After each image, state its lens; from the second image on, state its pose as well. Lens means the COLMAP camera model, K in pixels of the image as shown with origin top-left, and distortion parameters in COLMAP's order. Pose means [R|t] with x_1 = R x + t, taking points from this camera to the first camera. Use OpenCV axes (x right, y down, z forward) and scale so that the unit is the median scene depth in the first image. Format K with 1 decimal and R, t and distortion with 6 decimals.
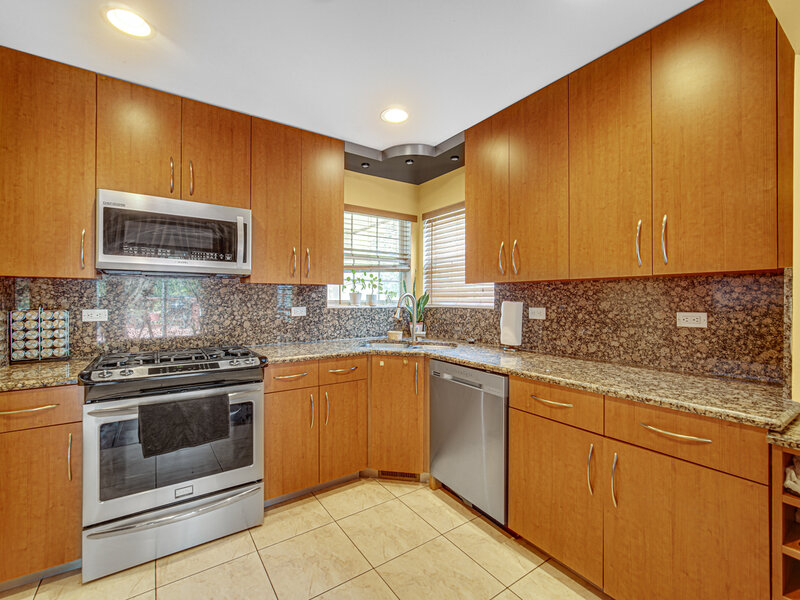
lens RADIAL K [[358.5, 0, 395.8], [0, 358.5, 300.6], [0, 0, 1]] dist [-0.000945, -0.000796]
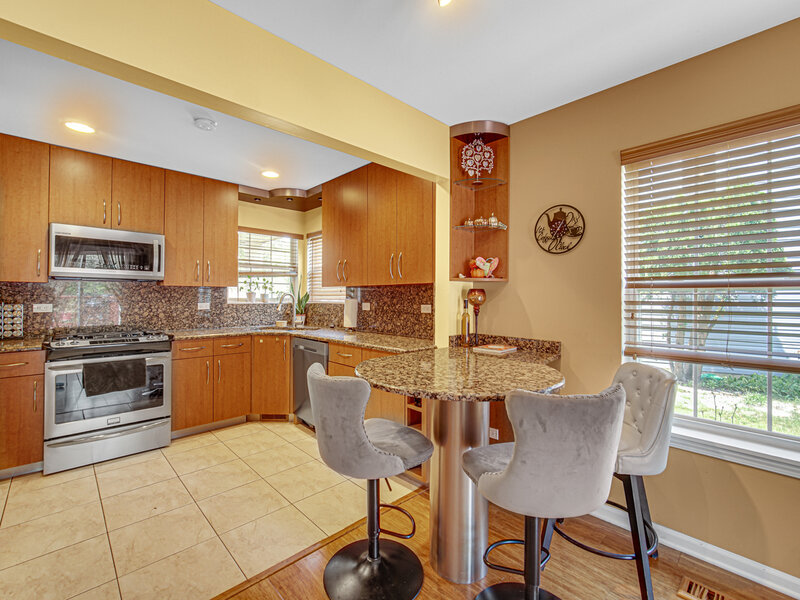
lens RADIAL K [[358.5, 0, 395.4], [0, 358.5, 296.3], [0, 0, 1]] dist [-0.000945, -0.000796]
pose [[0.986941, 0.002701, 0.161059, 0.292805], [-0.001268, 0.999959, -0.008998, 0.005253], [-0.161077, 0.008677, 0.986904, -0.591864]]
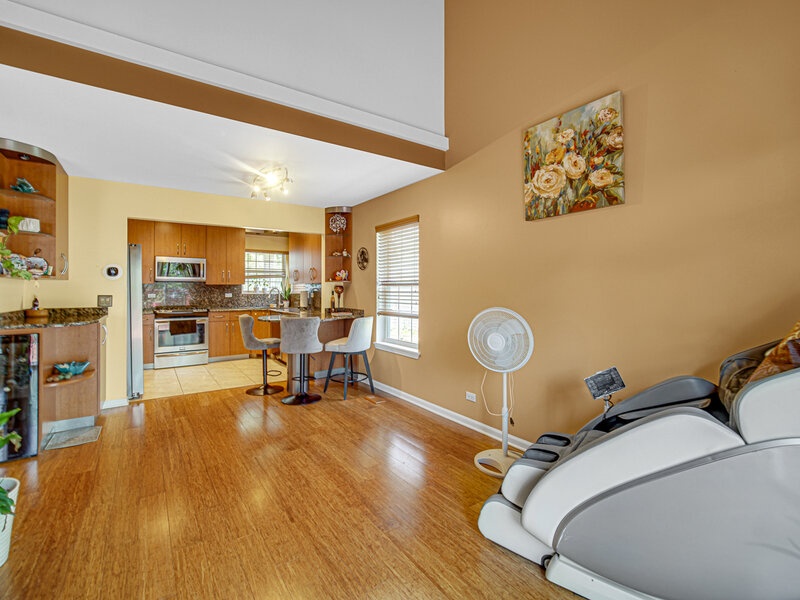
lens RADIAL K [[358.5, 0, 396.7], [0, 358.5, 293.2], [0, 0, 1]] dist [-0.000945, -0.000796]
pose [[0.999888, -0.001728, 0.014897, 1.083595], [0.001693, 0.999996, 0.002354, 0.015661], [-0.014901, -0.002329, 0.999886, -1.893459]]
